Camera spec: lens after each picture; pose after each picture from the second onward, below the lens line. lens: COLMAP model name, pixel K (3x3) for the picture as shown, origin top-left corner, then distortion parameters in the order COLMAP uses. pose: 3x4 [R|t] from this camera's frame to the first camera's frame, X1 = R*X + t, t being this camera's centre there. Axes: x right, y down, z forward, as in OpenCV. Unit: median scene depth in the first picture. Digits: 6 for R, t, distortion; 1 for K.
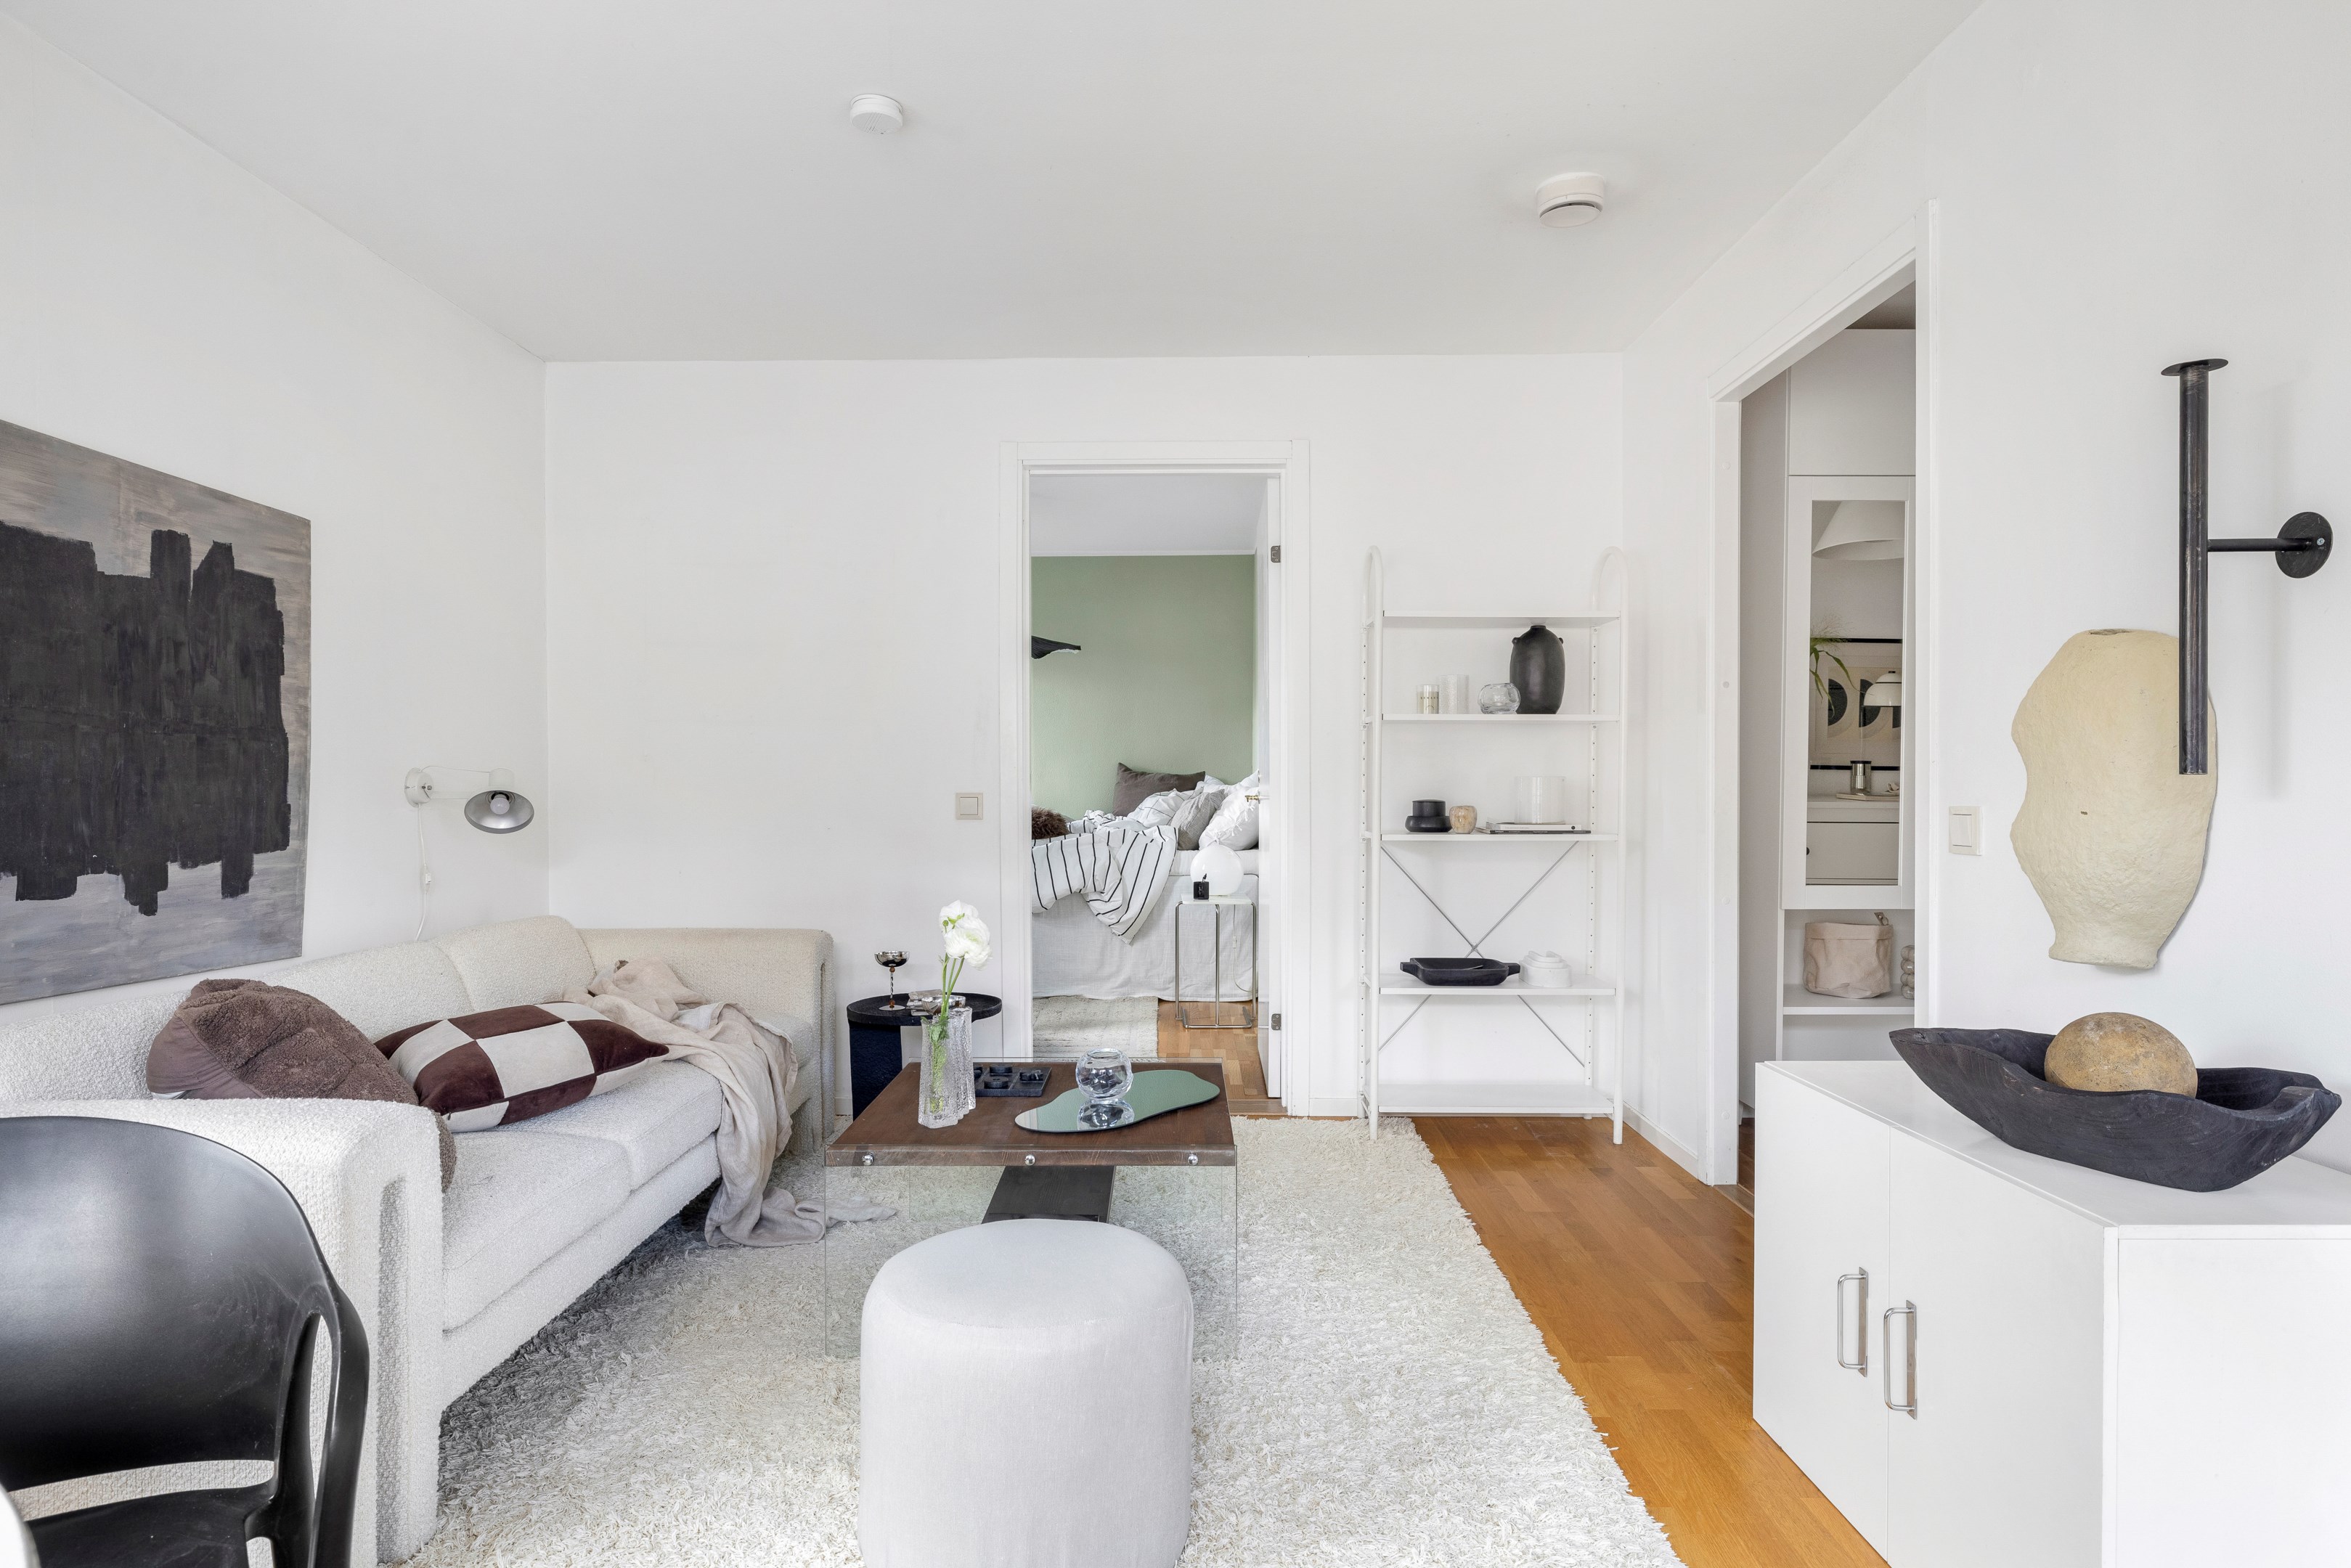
lens RADIAL K [[1296.7, 0, 1174.3], [0, 1296.7, 810.2], [0, 0, 1]] dist [0.000964, 0.000169]
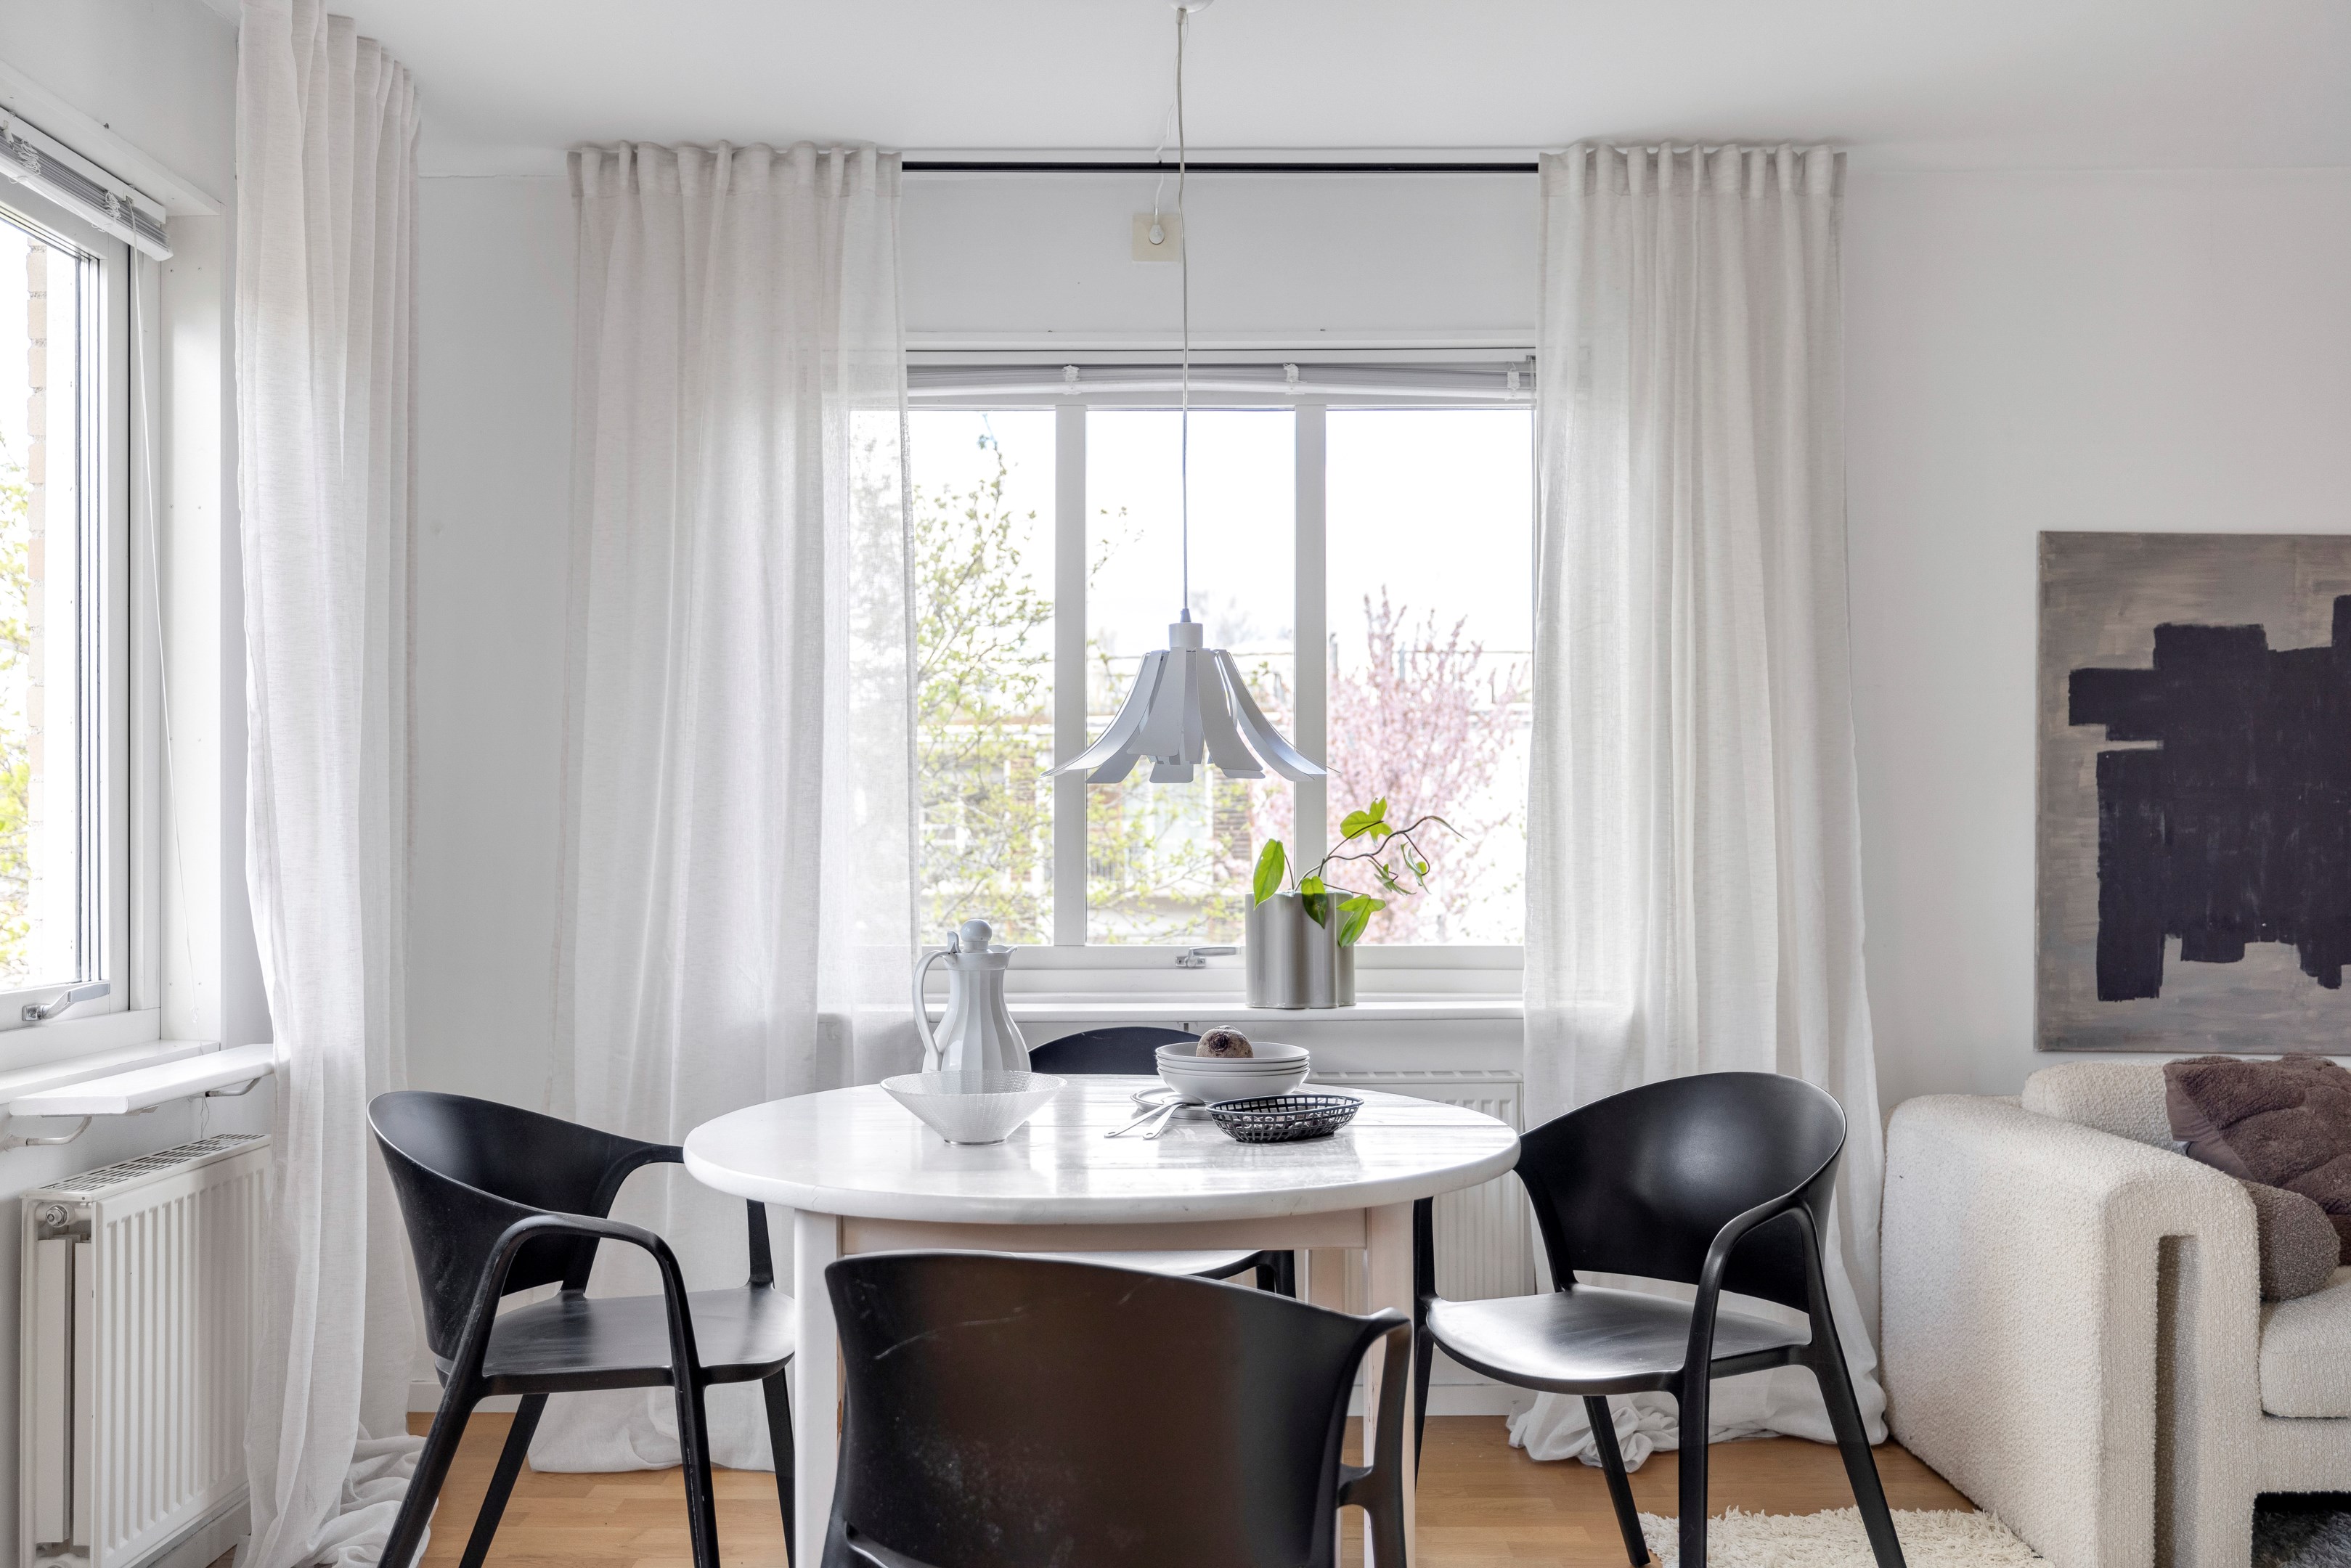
lens RADIAL K [[1939.4, 0, 1173.0], [0, 1939.4, 816.2], [0, 0, 1]] dist [0.003207, 0.009844]
pose [[0.011017, -0.013430, -0.999849, 0.660522], [-0.013940, 0.999811, -0.013583, -0.016790], [0.999842, 0.014088, 0.010828, 0.101249]]
